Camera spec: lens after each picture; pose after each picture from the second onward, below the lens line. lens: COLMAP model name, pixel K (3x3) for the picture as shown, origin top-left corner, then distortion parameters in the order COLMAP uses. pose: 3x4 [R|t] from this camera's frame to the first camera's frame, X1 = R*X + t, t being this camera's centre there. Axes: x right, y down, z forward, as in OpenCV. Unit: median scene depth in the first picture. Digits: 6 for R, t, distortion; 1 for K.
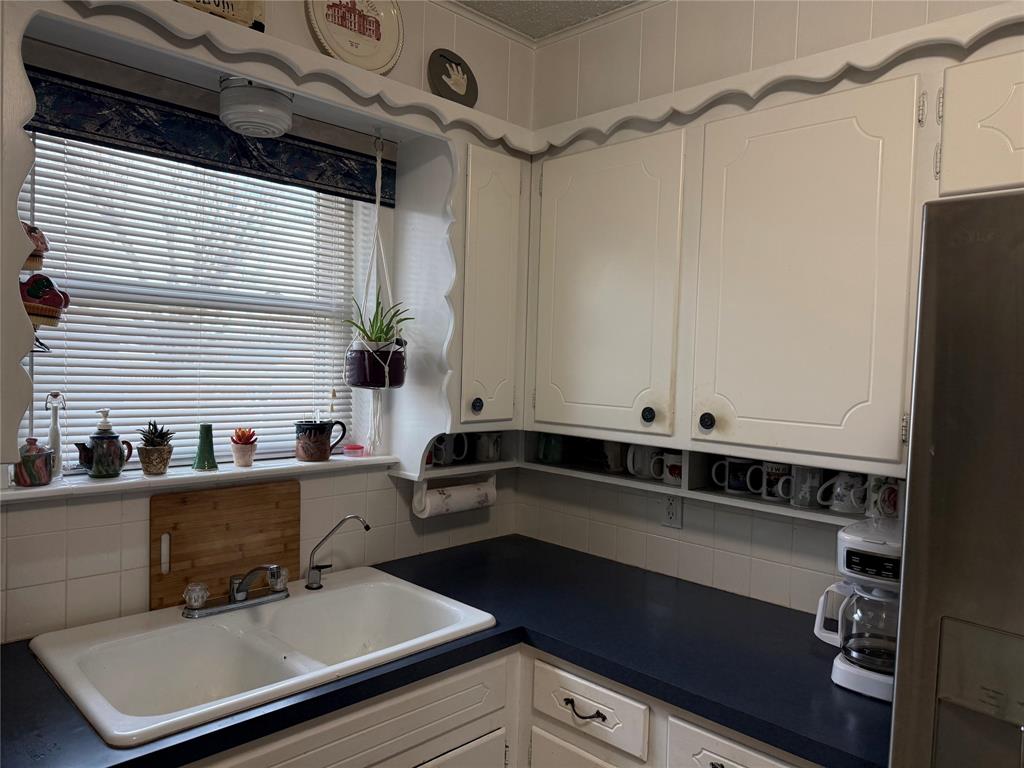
lens RADIAL K [[729.7, 0, 506.2], [0, 729.7, 384.1], [0, 0, 1]] dist [0.058904, -0.075525]
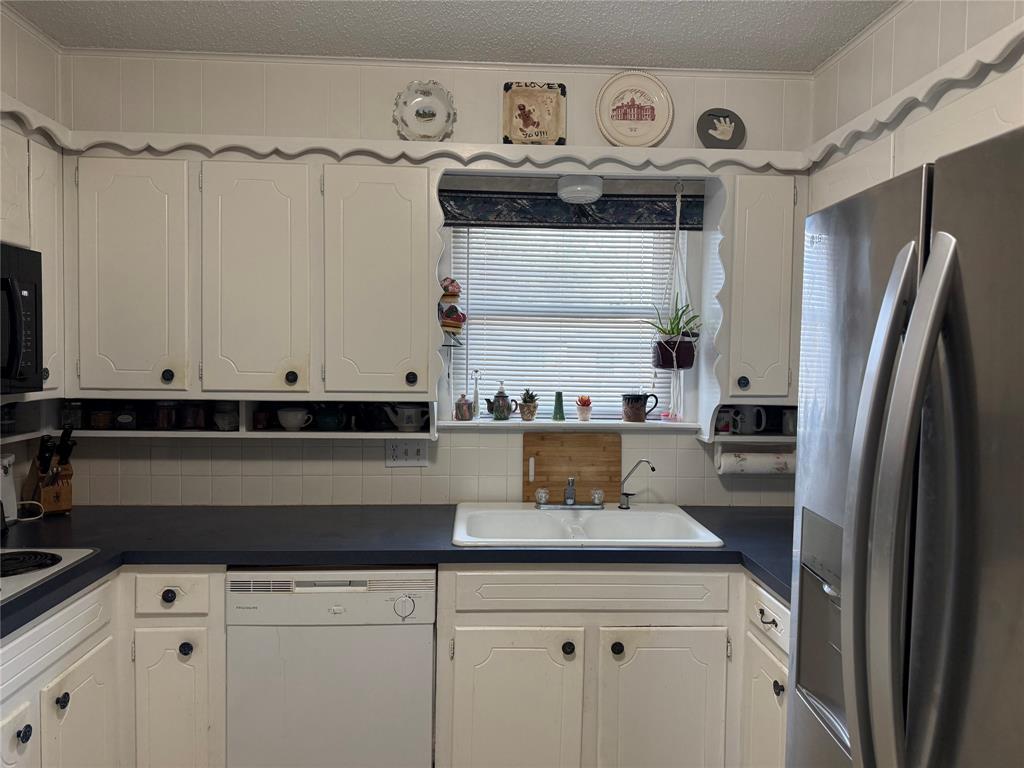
lens RADIAL K [[729.7, 0, 520.2], [0, 729.7, 385.9], [0, 0, 1]] dist [0.058904, -0.075525]
pose [[0.741347, 0.008780, -0.671064, 0.592582], [-0.012815, 0.999917, -0.001074, 0.046727], [0.670999, 0.009396, 0.741398, -0.212166]]
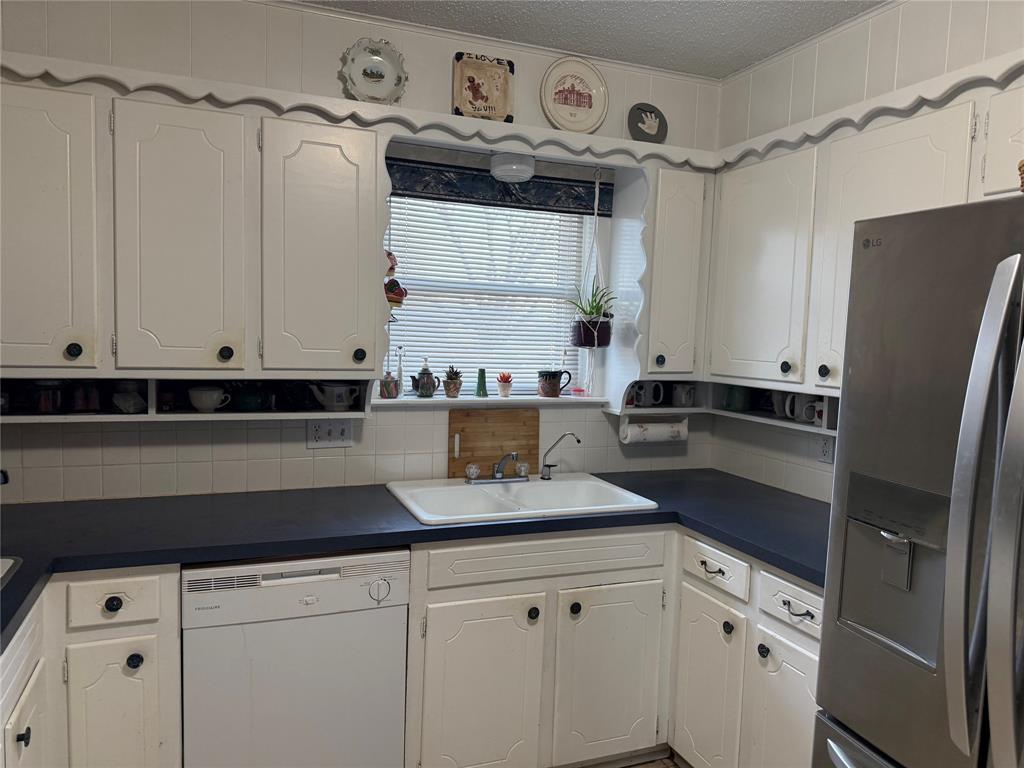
lens RADIAL K [[729.7, 0, 504.7], [0, 729.7, 396.3], [0, 0, 1]] dist [0.058904, -0.075525]
pose [[0.916466, 0.033003, -0.398748, 0.276446], [-0.015384, 0.998762, 0.047307, 0.041035], [0.399816, -0.037221, 0.915840, -0.437759]]
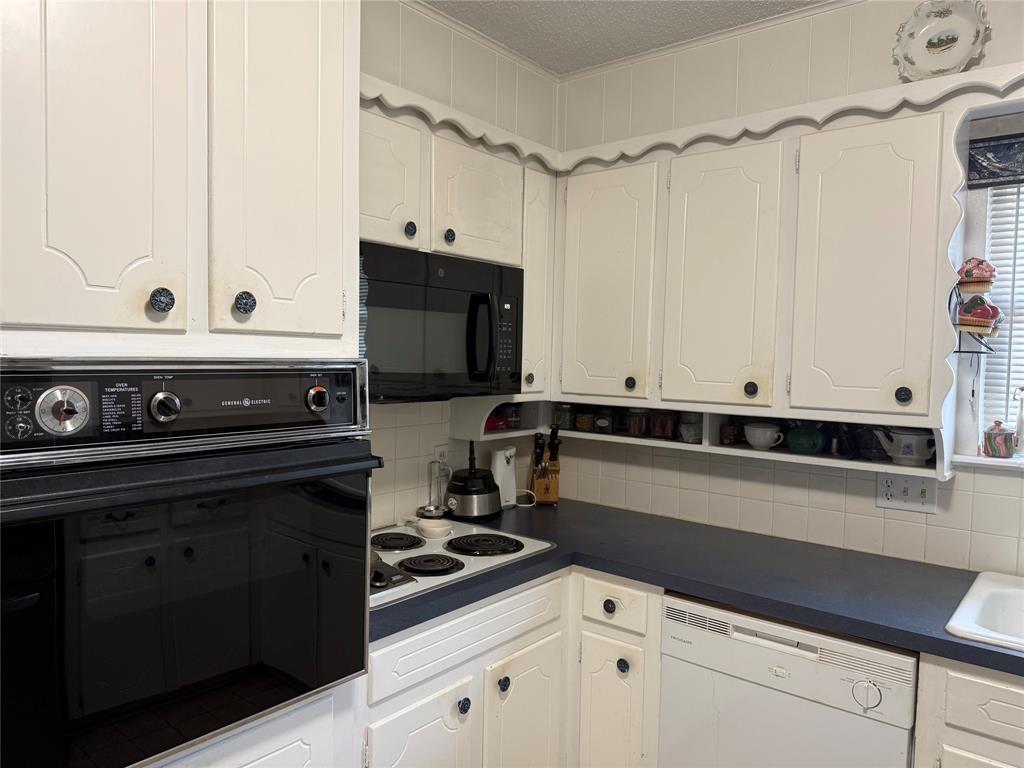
lens RADIAL K [[729.7, 0, 498.5], [0, 729.7, 391.1], [0, 0, 1]] dist [0.058904, -0.075525]
pose [[0.076557, 0.024471, -0.996765, 0.518075], [-0.049219, 0.998573, 0.020735, 0.033509], [0.995850, 0.047472, 0.077653, 0.017858]]
